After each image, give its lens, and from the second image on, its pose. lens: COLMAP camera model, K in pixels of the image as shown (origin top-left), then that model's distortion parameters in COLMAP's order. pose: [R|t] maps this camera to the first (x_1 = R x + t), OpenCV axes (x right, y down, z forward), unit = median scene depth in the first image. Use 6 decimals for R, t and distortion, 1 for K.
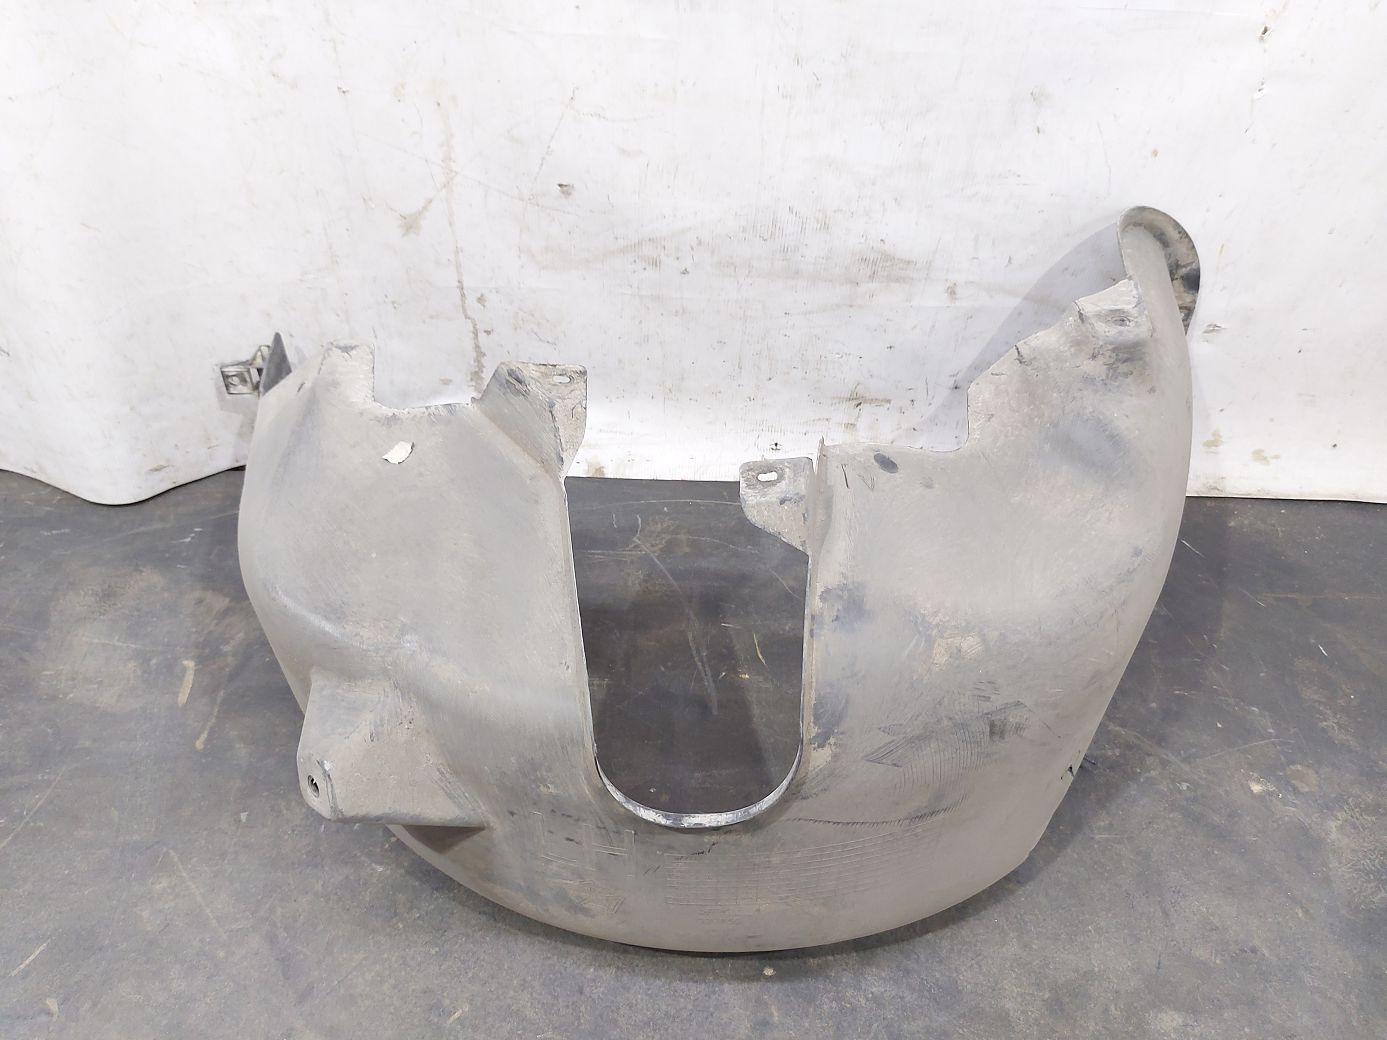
lens RADIAL K [[1000.4, 0, 697.5], [0, 1000.4, 523.0], [0, 0, 1]] dist [0.049759, -0.062790]
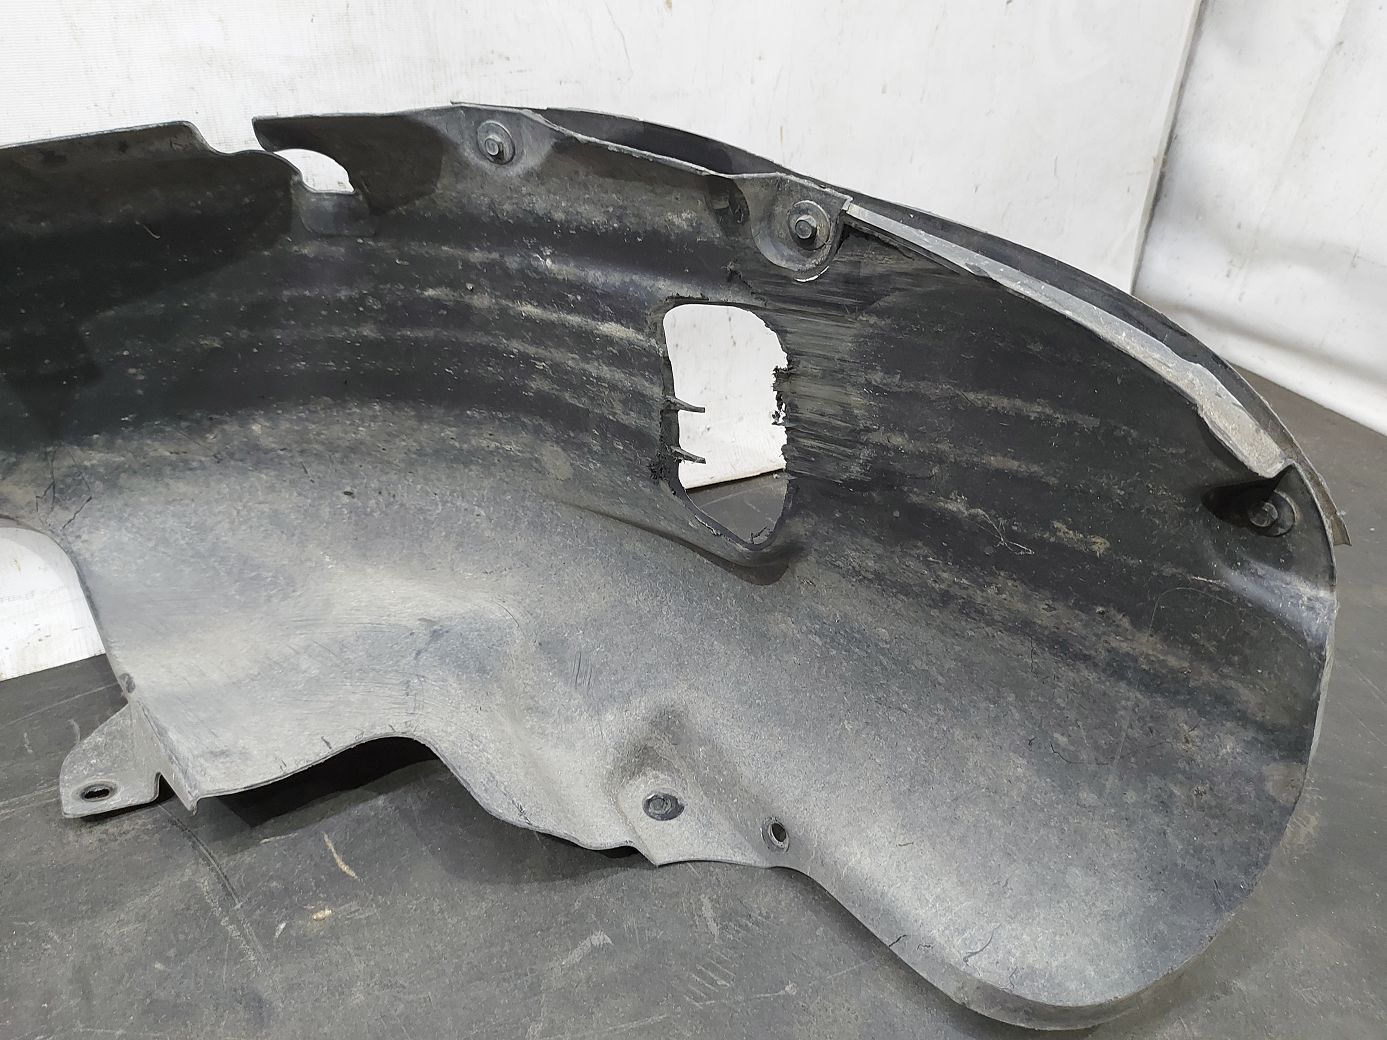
lens RADIAL K [[1000.4, 0, 691.0], [0, 1000.4, 521.2], [0, 0, 1]] dist [0.049759, -0.062790]
pose [[0.882652, -0.276536, 0.380071, 0.076862], [0.342732, 0.932017, -0.117810, 0.089298], [-0.321653, 0.234248, 0.917424, 0.387214]]
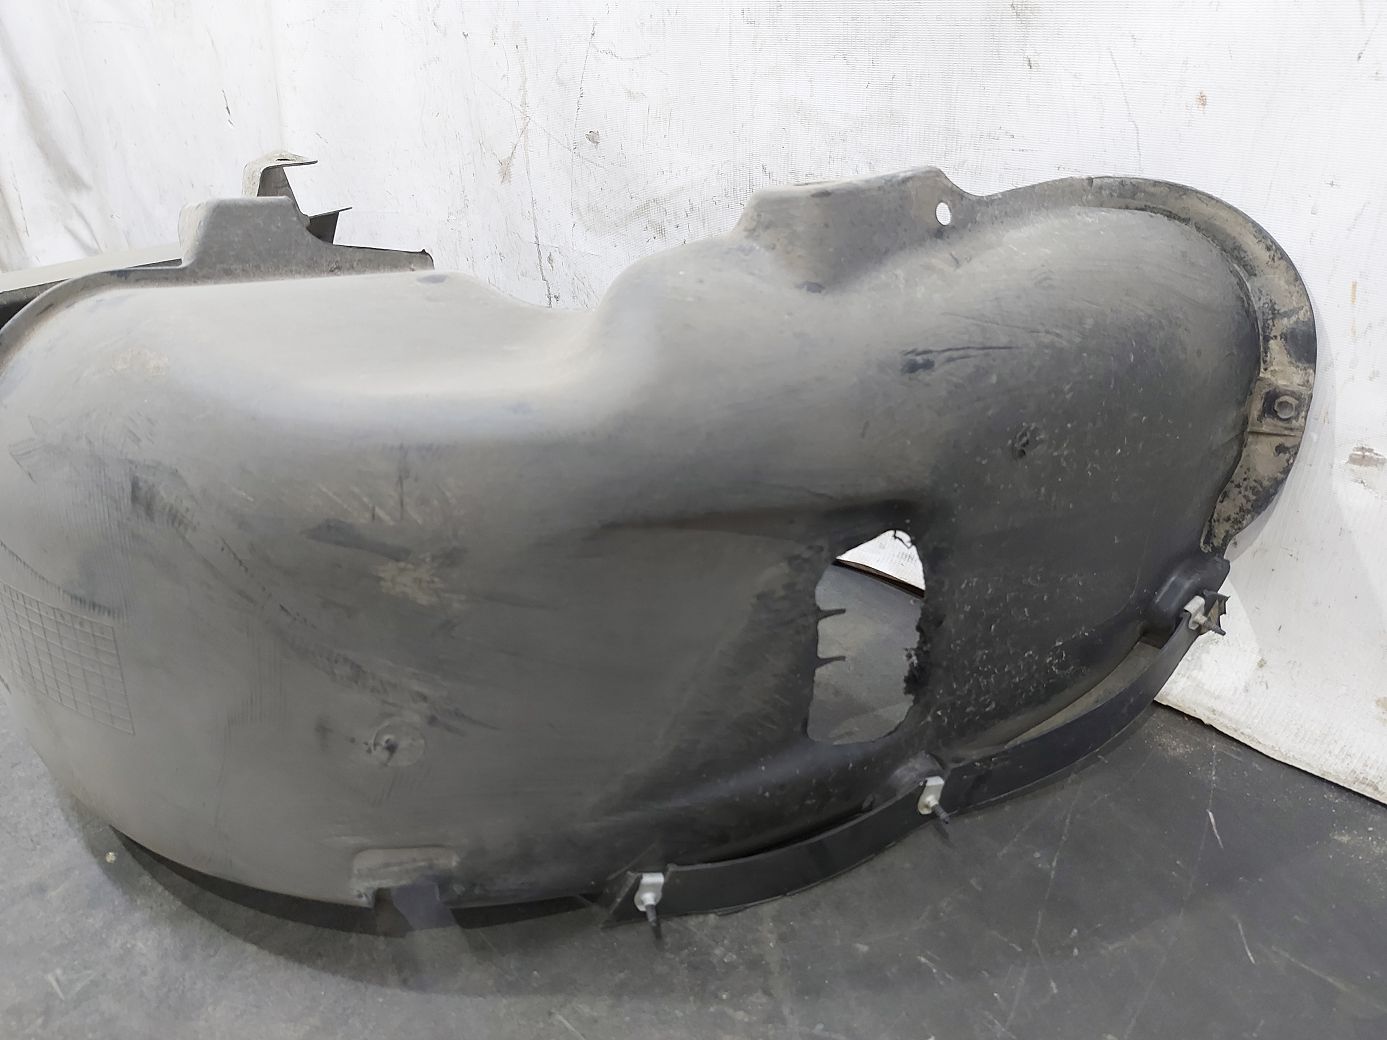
lens RADIAL K [[1000.4, 0, 689.5], [0, 1000.4, 518.7], [0, 0, 1]] dist [0.049759, -0.062790]
pose [[0.715485, 0.273141, -0.643020, 0.693382], [-0.455784, 0.880049, -0.133323, 0.092635], [0.529473, 0.388469, 0.754155, 0.452134]]
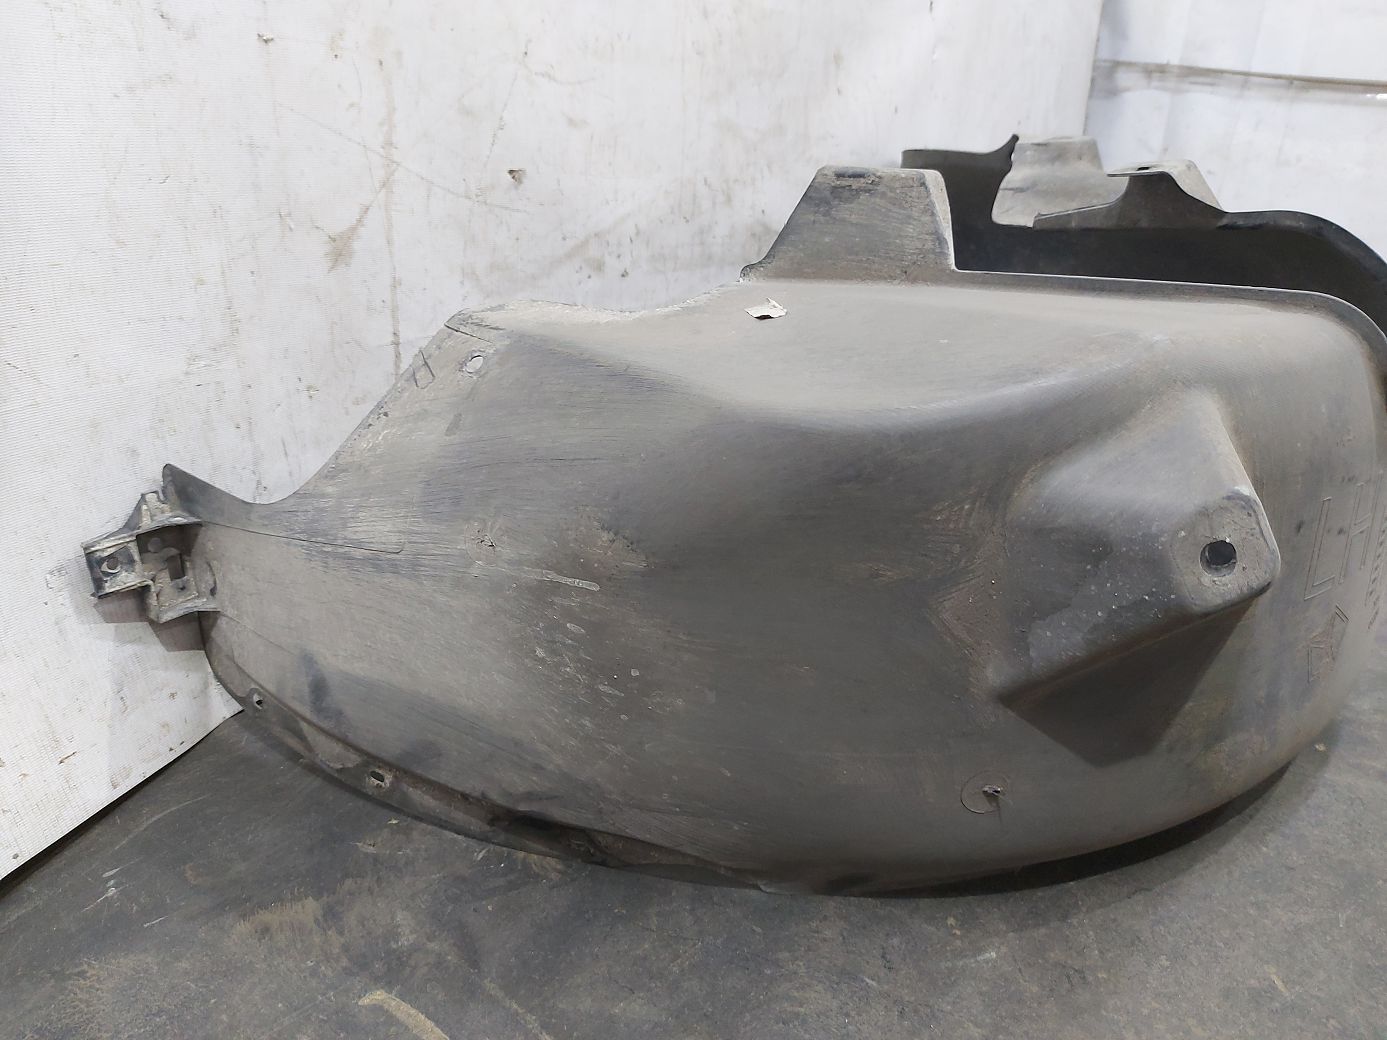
lens RADIAL K [[1000.4, 0, 707.9], [0, 1000.4, 514.3], [0, 0, 1]] dist [0.049759, -0.062790]
pose [[0.664152, -0.298647, 0.685356, -0.685664], [0.535670, 0.829591, -0.157599, 0.112545], [-0.521498, 0.471794, 0.710950, 0.472171]]
